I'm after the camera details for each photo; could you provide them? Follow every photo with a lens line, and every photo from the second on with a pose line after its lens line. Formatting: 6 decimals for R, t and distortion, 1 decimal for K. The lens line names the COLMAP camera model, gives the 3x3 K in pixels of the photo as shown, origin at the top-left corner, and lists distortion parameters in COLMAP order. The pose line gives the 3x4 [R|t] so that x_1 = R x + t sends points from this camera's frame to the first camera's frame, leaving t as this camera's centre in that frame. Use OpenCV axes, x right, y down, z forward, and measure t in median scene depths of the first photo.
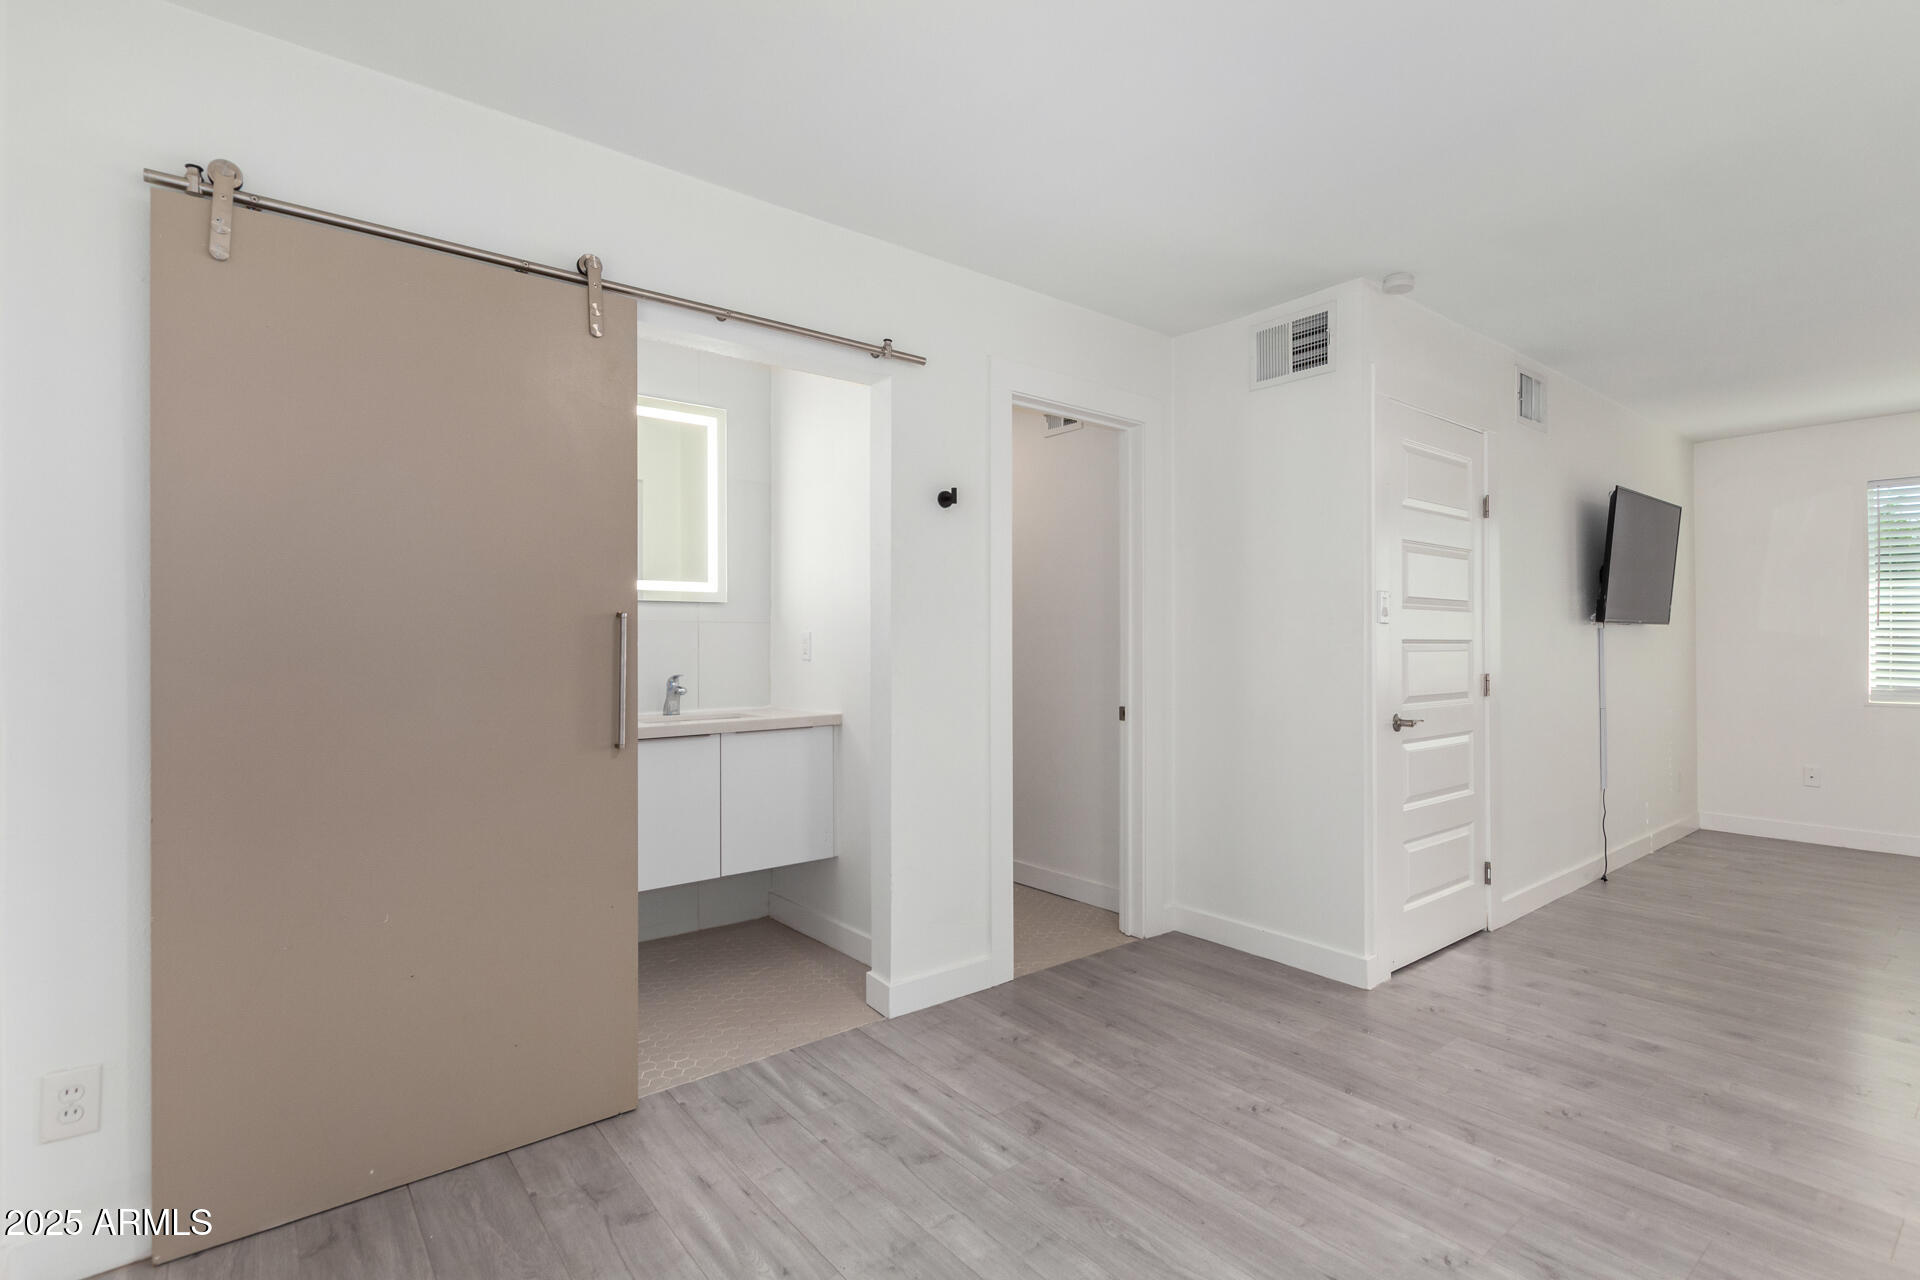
lens RADIAL K [[885.7, 0, 960.4], [0, 885.7, 639.2], [0, 0, 1]] dist [-0.003878, -0.001774]
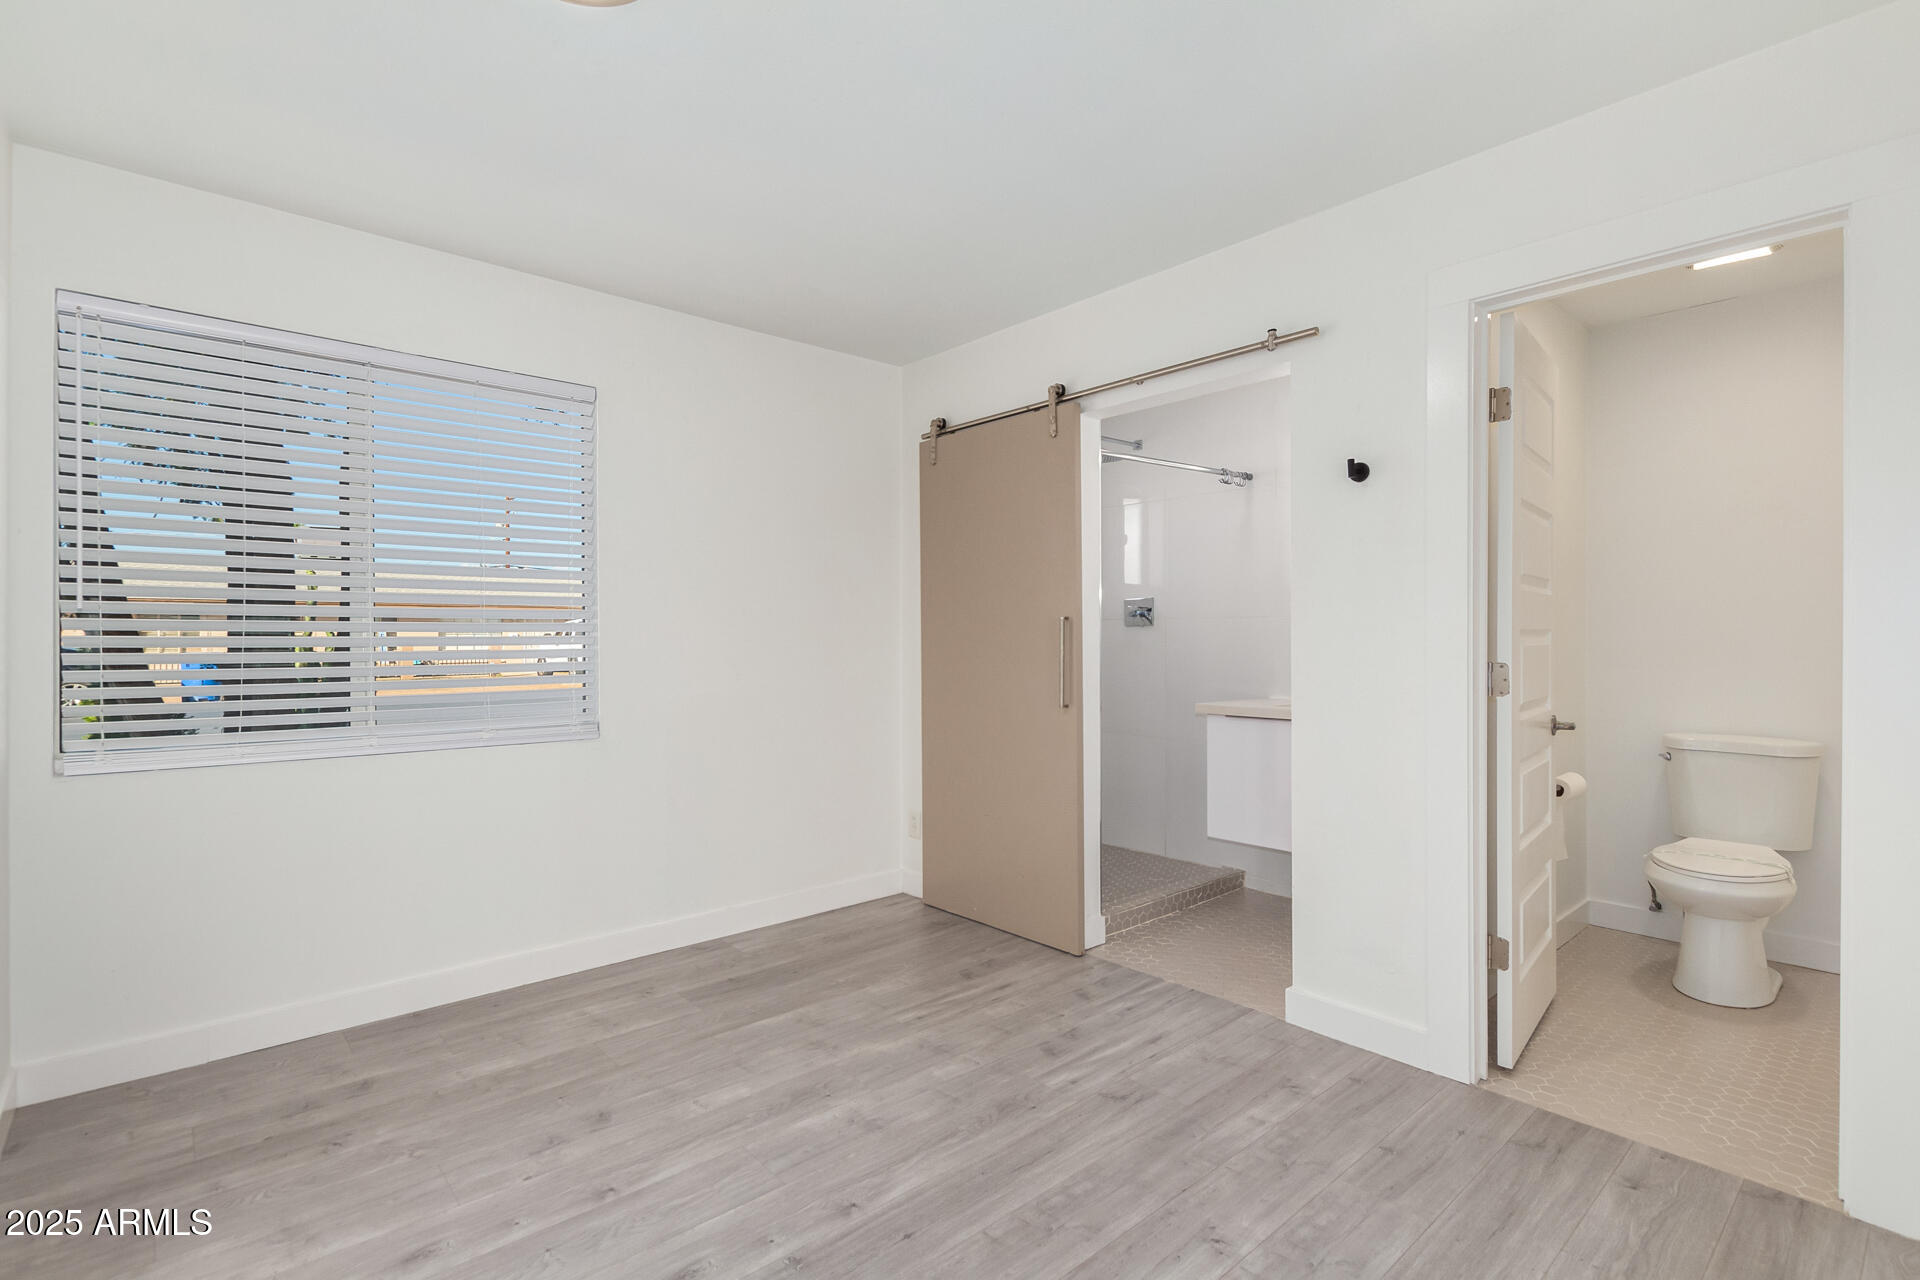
lens RADIAL K [[885.7, 0, 960.5], [0, 885.7, 637.6], [0, 0, 1]] dist [-0.003878, -0.001774]
pose [[0.059375, 0.007293, -0.998209, 1.116857], [0.009038, 0.999928, 0.007843, -0.008718], [0.998195, -0.009487, 0.059304, 0.750783]]
